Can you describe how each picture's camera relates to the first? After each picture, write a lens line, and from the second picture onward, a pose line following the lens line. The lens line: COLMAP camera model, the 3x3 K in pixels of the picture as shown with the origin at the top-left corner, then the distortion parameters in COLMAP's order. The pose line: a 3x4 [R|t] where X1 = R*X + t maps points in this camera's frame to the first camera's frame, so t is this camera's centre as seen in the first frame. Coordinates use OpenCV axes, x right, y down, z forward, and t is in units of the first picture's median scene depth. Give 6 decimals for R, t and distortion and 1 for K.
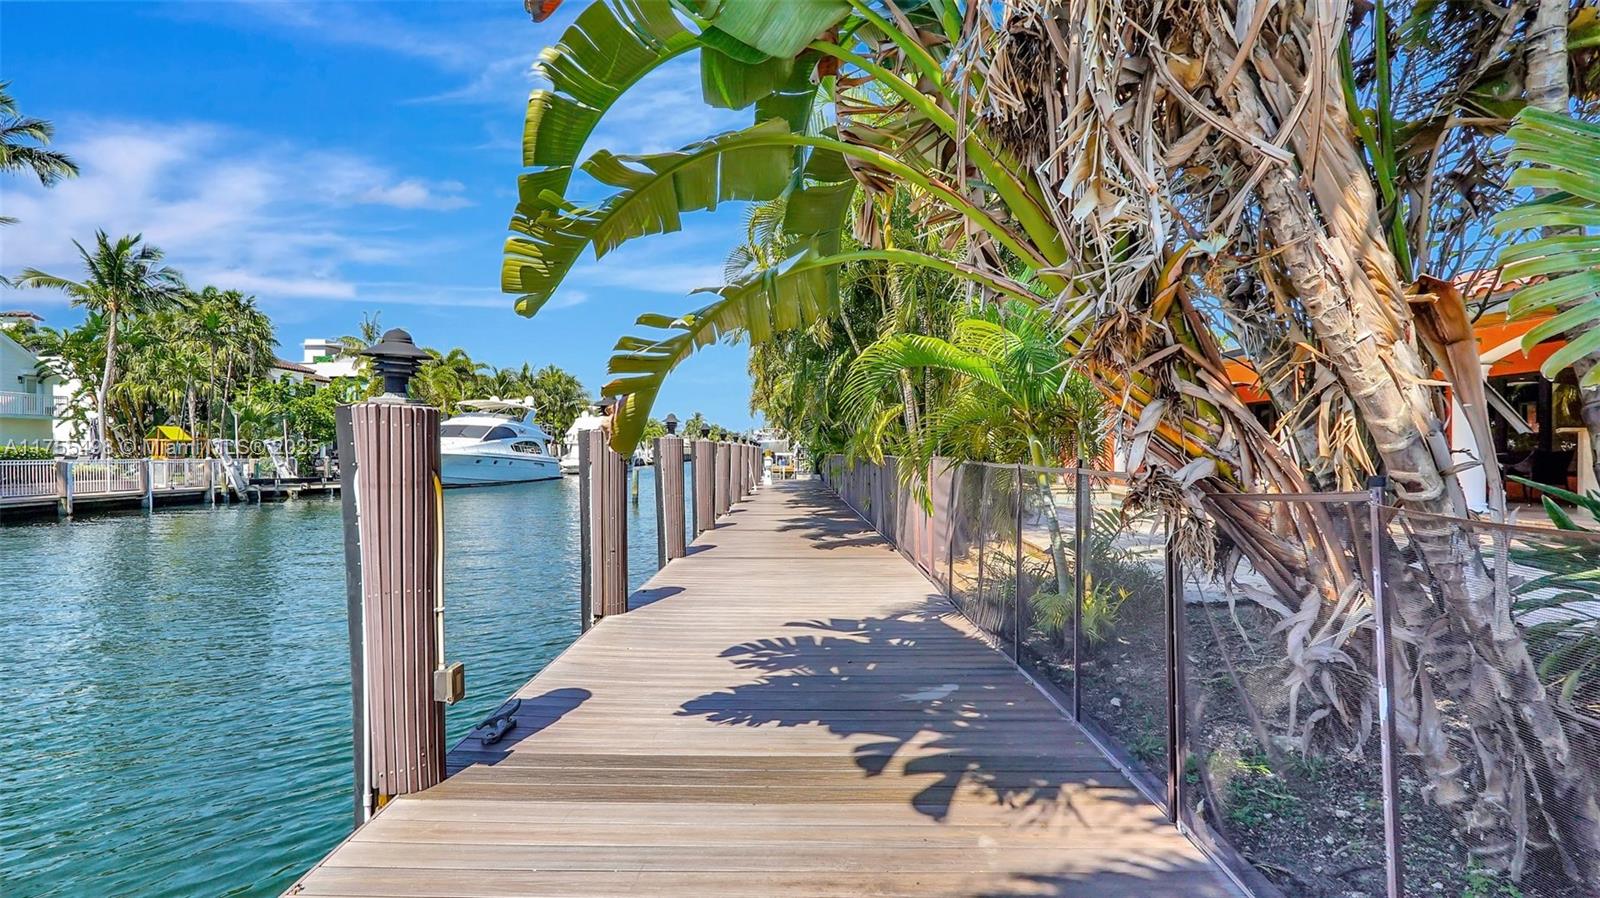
lens RADIAL K [[710.1, 0, 800.0], [0, 710.1, 449.0], [0, 0, 1]] dist [-0.016734, 0.000616]
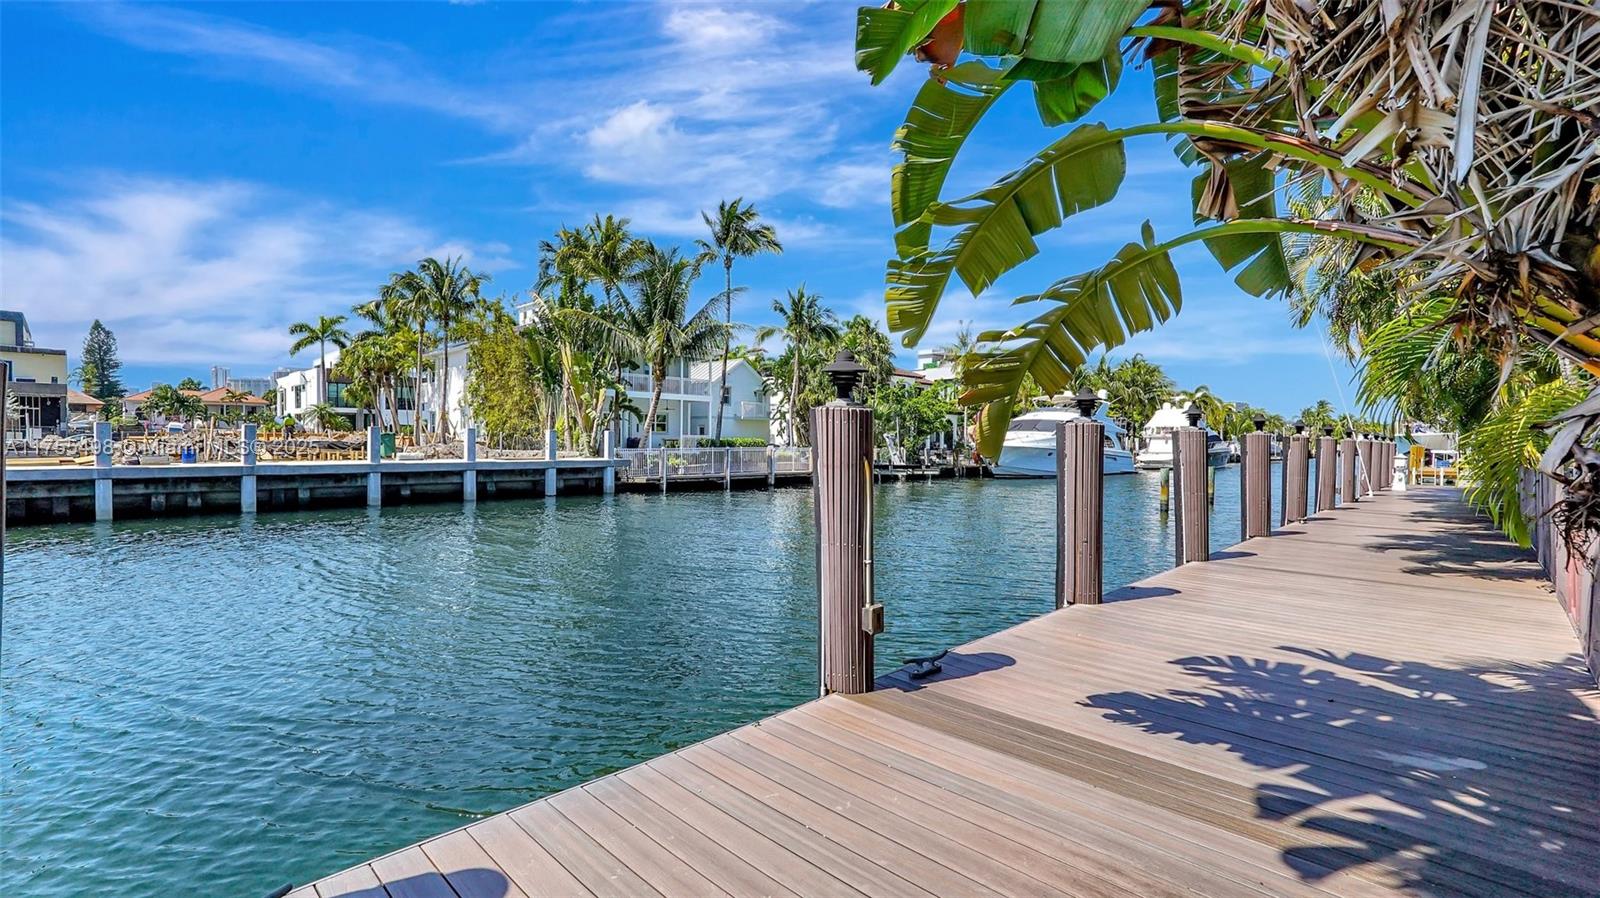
lens RADIAL K [[710.1, 0, 800.0], [0, 710.1, 449.0], [0, 0, 1]] dist [-0.016734, 0.000616]
pose [[0.704553, 0.013425, -0.709525, 0.116431], [-0.006787, 0.999903, 0.012180, -0.000229], [0.709619, -0.003766, 0.704575, -0.009611]]
